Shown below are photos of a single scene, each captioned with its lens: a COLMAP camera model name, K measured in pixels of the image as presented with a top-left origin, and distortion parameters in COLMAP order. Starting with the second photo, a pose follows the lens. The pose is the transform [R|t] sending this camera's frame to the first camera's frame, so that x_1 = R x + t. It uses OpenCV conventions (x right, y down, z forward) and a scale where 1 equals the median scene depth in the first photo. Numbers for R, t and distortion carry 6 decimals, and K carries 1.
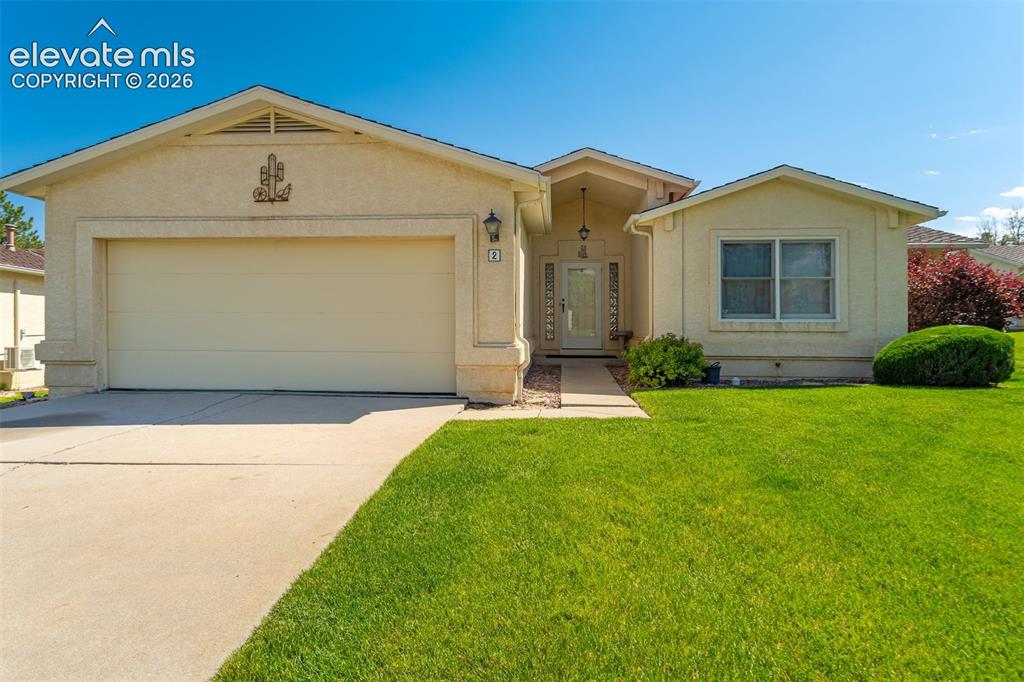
lens RADIAL K [[579.7, 0, 508.9], [0, 579.7, 322.5], [0, 0, 1]] dist [0.005433, 0.000145]
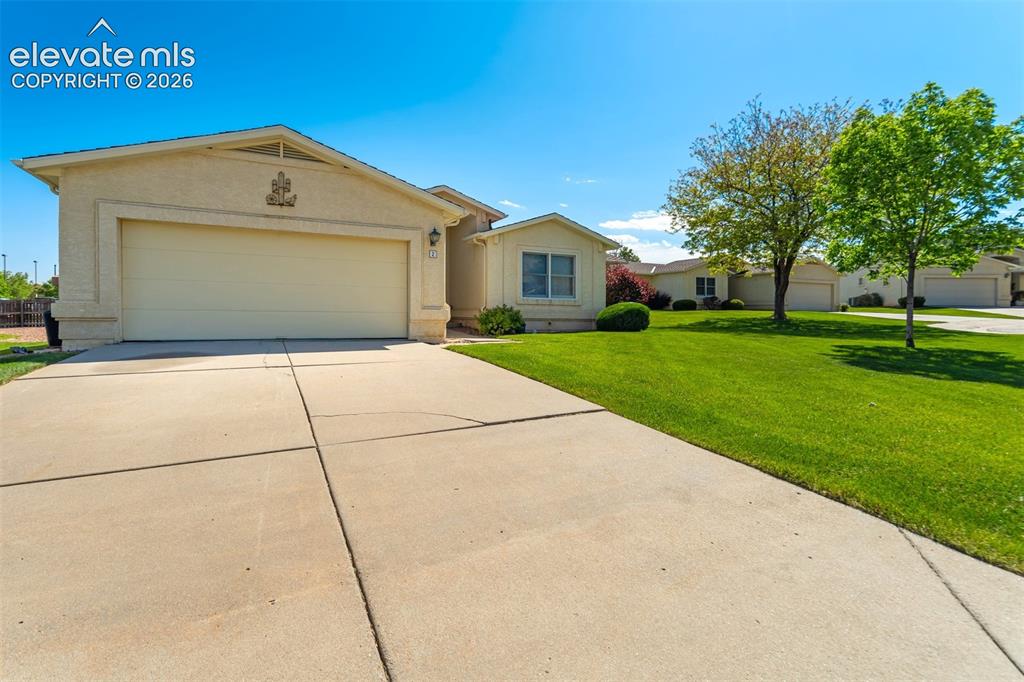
lens RADIAL K [[532.3, 0, 510.6], [0, 532.3, 315.5], [0, 0, 1]] dist [-0.000270, -0.000120]
pose [[0.851109, 0.004940, 0.524966, -0.533980], [-0.011816, 0.999883, 0.009748, 0.036336], [-0.524856, -0.014500, 0.851068, -0.355874]]
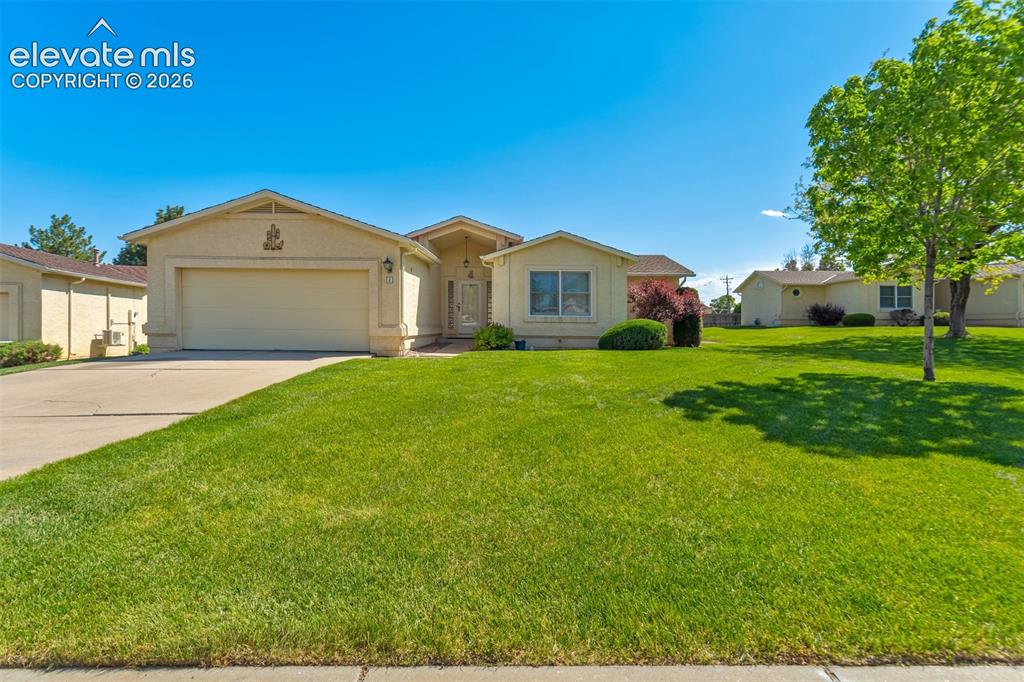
lens RADIAL K [[476.9, 0, 504.4], [0, 476.9, 327.6], [0, 0, 1]] dist [0.000407, 0.001177]
pose [[0.998964, 0.007954, 0.044799, 0.239332], [-0.008388, 0.999920, 0.009503, 0.021110], [-0.044720, -0.009869, 0.998951, -0.508198]]
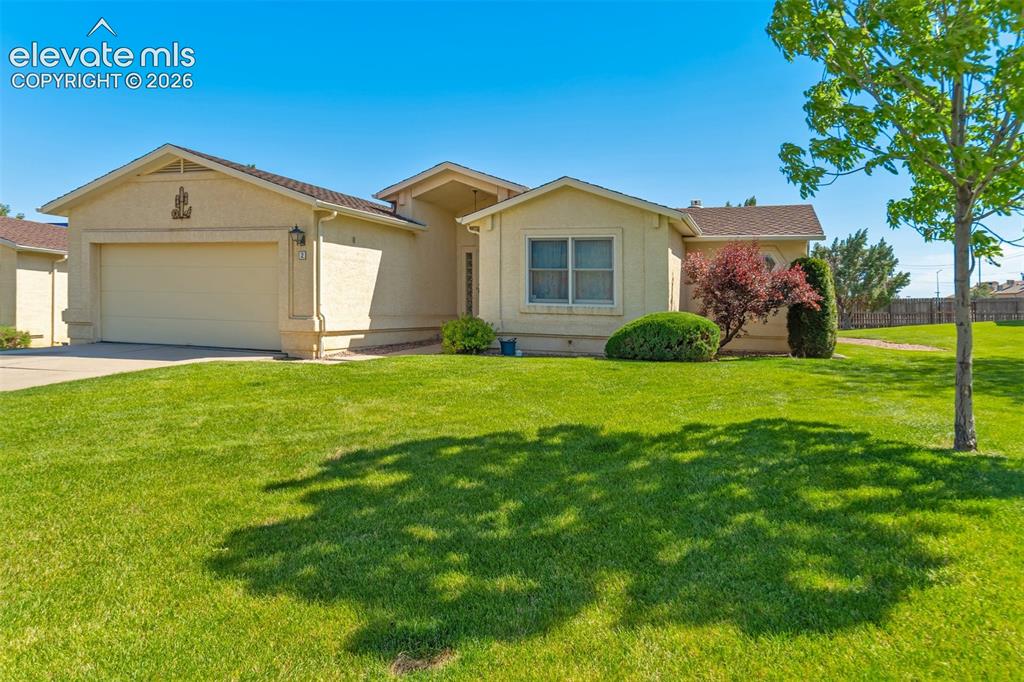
lens RADIAL K [[669.8, 0, 542.8], [0, 669.8, 320.0], [0, 0, 1]] dist [0.003872, 0.001165]
pose [[0.966146, 0.023807, -0.256896, 0.816631], [-0.017935, 0.999522, 0.025175, -0.006786], [0.257373, -0.019715, 0.966111, -0.375564]]
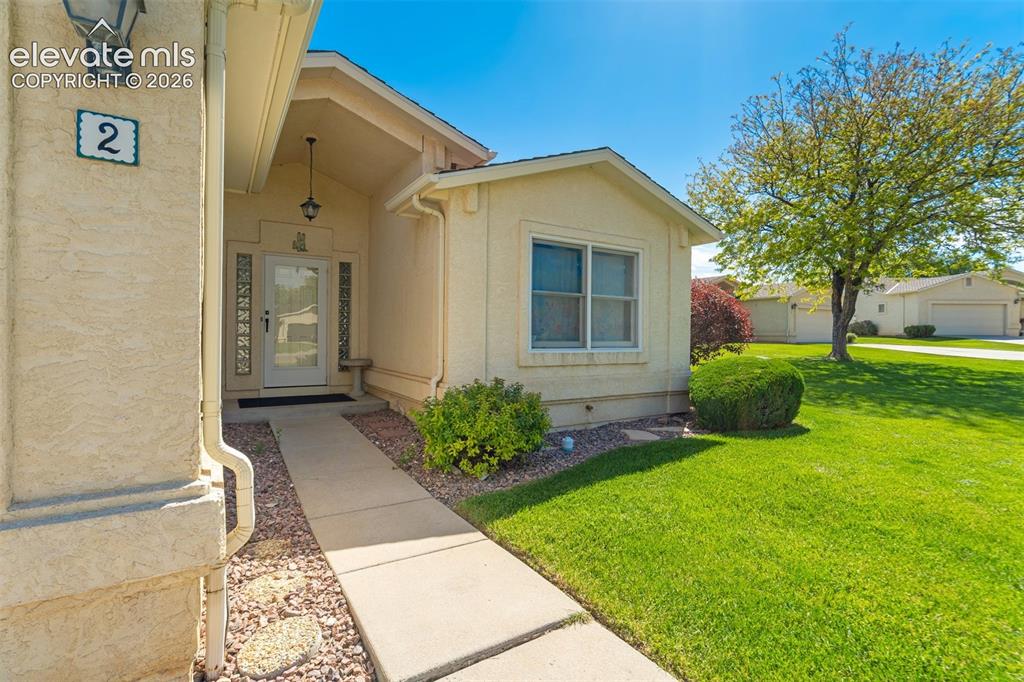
lens RADIAL K [[457.7, 0, 475.9], [0, 457.7, 328.5], [0, 0, 1]] dist [0.000491, 0.000149]
pose [[0.824159, 0.013004, 0.566210, -0.004413], [-0.012003, 0.999913, -0.005493, -0.029237], [-0.566232, -0.002269, 0.824243, 0.625169]]
